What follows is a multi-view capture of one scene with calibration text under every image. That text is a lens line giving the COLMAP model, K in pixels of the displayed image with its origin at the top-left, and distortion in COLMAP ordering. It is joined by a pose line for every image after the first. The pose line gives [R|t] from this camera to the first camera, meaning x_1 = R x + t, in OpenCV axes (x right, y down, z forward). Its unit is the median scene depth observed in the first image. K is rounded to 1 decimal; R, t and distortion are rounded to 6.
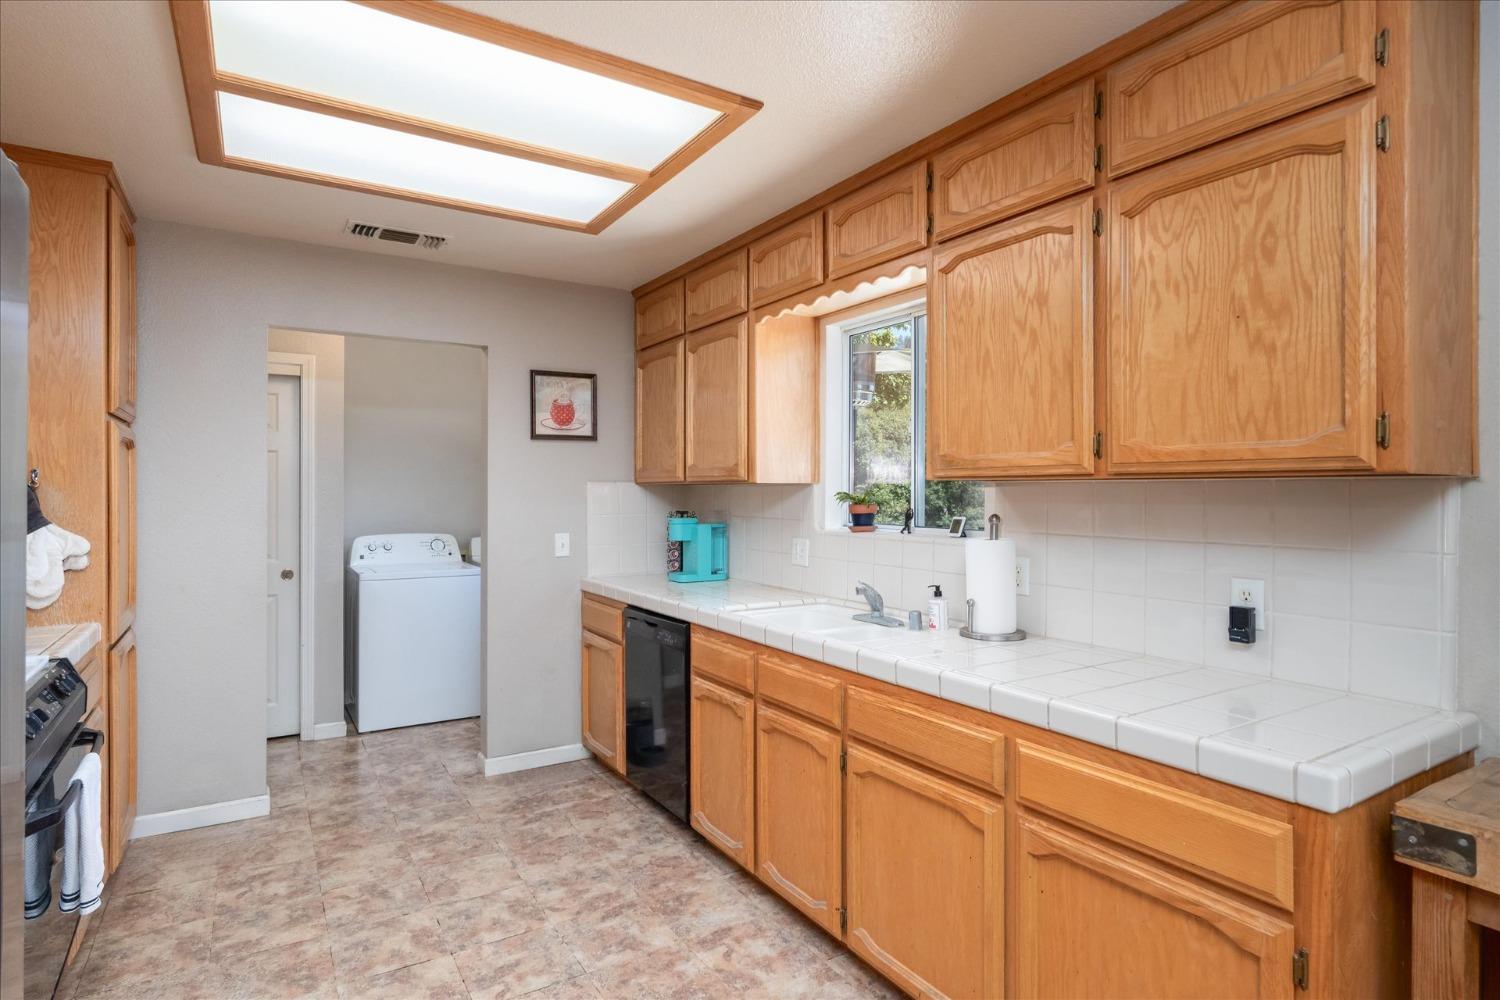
lens RADIAL K [[811.7, 0, 757.9], [0, 811.7, 500.3], [0, 0, 1]] dist [-0.001757, -0.000264]
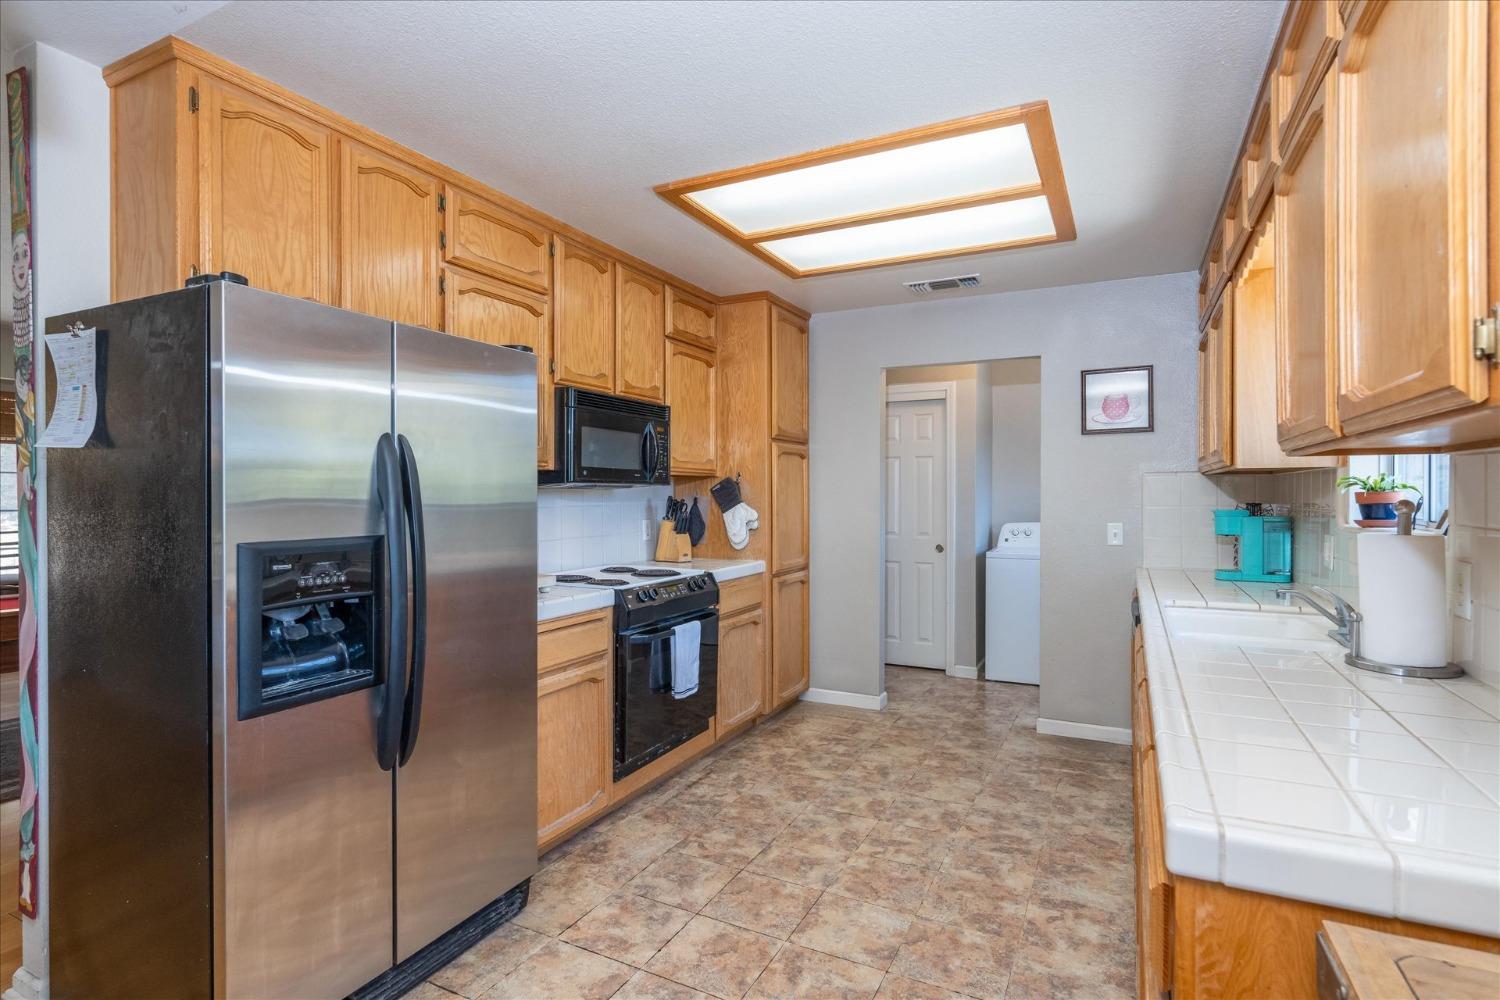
lens RADIAL K [[751.0, 0, 730.7], [0, 751.0, 498.8], [0, 0, 1]] dist [0.000110, -0.000148]
pose [[0.499647, 0.003206, -0.866223, 0.496529], [-0.007595, 0.999971, -0.000680, 0.020701], [0.866196, 0.006918, 0.499657, 0.130141]]
